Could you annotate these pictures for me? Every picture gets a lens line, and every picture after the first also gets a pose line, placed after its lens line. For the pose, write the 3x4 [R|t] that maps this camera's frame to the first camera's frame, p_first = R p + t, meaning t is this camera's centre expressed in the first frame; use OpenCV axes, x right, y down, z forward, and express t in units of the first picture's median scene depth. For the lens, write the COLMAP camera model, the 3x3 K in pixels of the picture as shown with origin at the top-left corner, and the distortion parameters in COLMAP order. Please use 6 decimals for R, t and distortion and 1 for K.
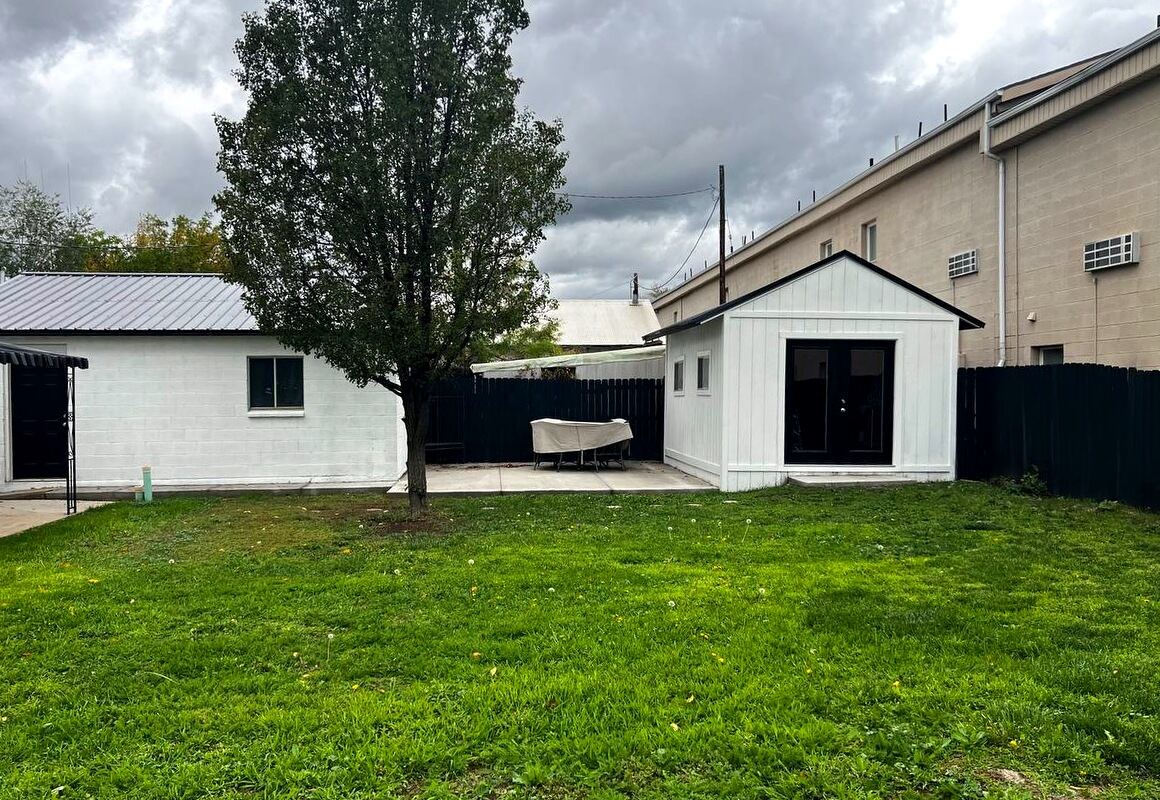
lens RADIAL K [[852.6, 0, 541.3], [0, 852.6, 414.6], [0, 0, 1]] dist [0.002625, -0.091846]
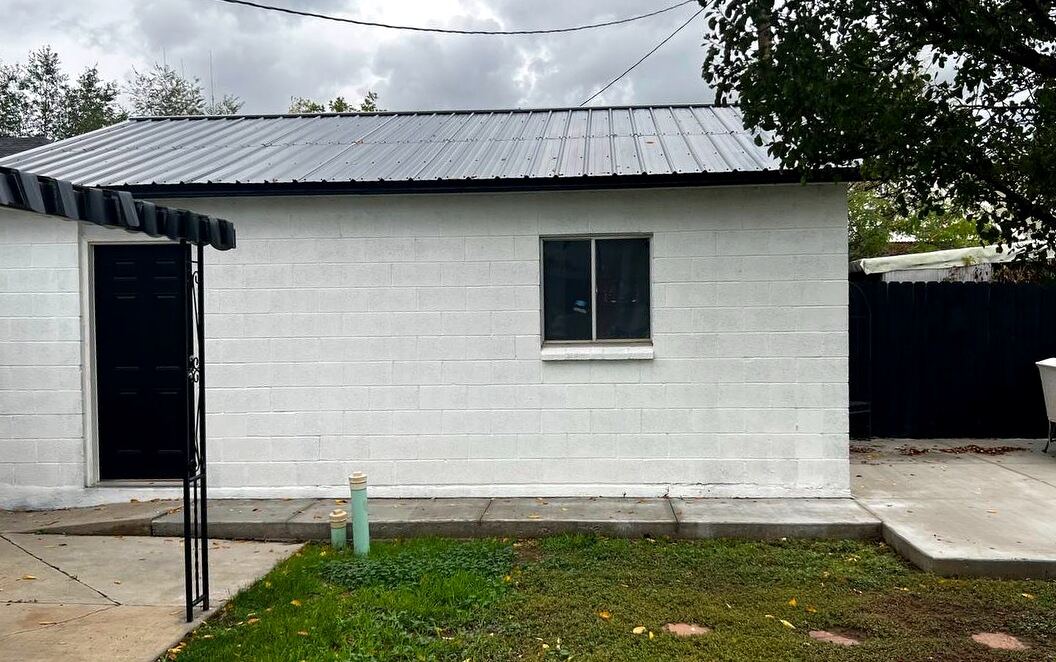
lens RADIAL K [[1060.7, 0, 528.3], [0, 1060.7, 333.0], [0, 0, 1]] dist [0.000346, -0.006401]
pose [[0.975550, -0.006052, -0.219696, -0.217069], [0.004300, 0.999955, -0.008455, -0.008010], [0.219737, 0.007304, 0.975532, 0.404097]]
